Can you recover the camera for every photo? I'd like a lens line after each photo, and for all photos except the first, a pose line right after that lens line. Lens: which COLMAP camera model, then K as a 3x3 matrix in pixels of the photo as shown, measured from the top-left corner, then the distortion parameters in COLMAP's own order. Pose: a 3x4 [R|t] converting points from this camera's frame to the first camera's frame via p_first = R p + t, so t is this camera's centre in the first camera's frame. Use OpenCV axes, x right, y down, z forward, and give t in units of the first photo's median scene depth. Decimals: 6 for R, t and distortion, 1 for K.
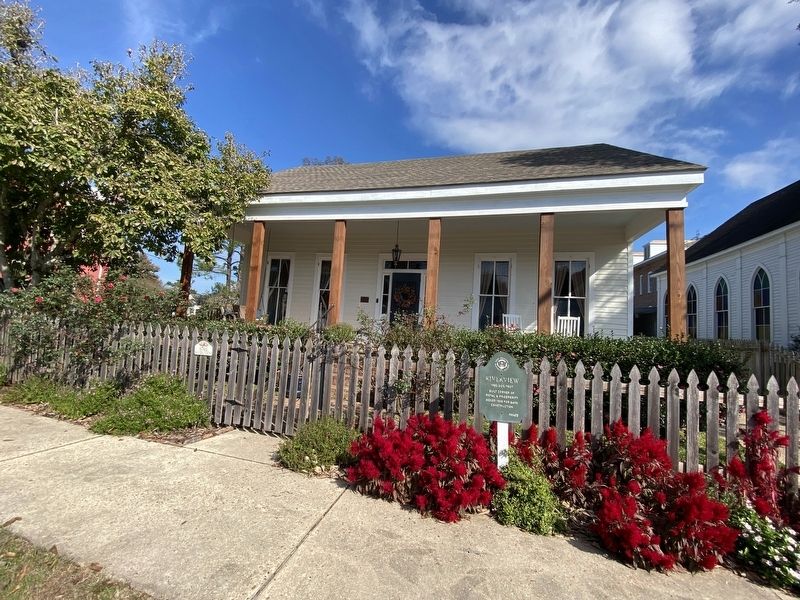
lens RADIAL K [[319.6, 0, 397.7], [0, 319.6, 296.4], [0, 0, 1]] dist [-0.002101, -0.000110]
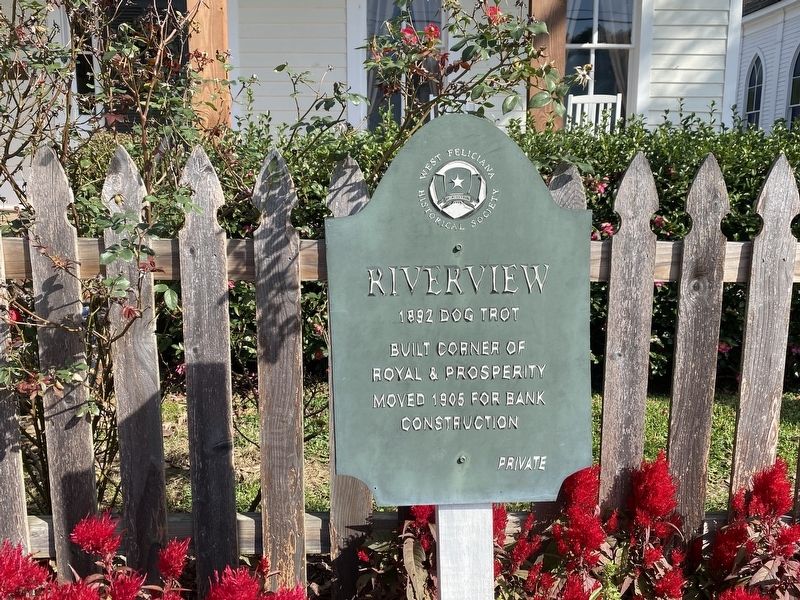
lens RADIAL K [[694.6, 0, 400.0], [0, 694.6, 299.3], [0, 0, 1]] dist [-0.012002, -0.004201]
pose [[0.958419, -0.108685, 0.263856, 0.164812], [0.033330, 0.960937, 0.274753, 0.140166], [-0.283410, -0.254534, 0.924603, 0.553706]]
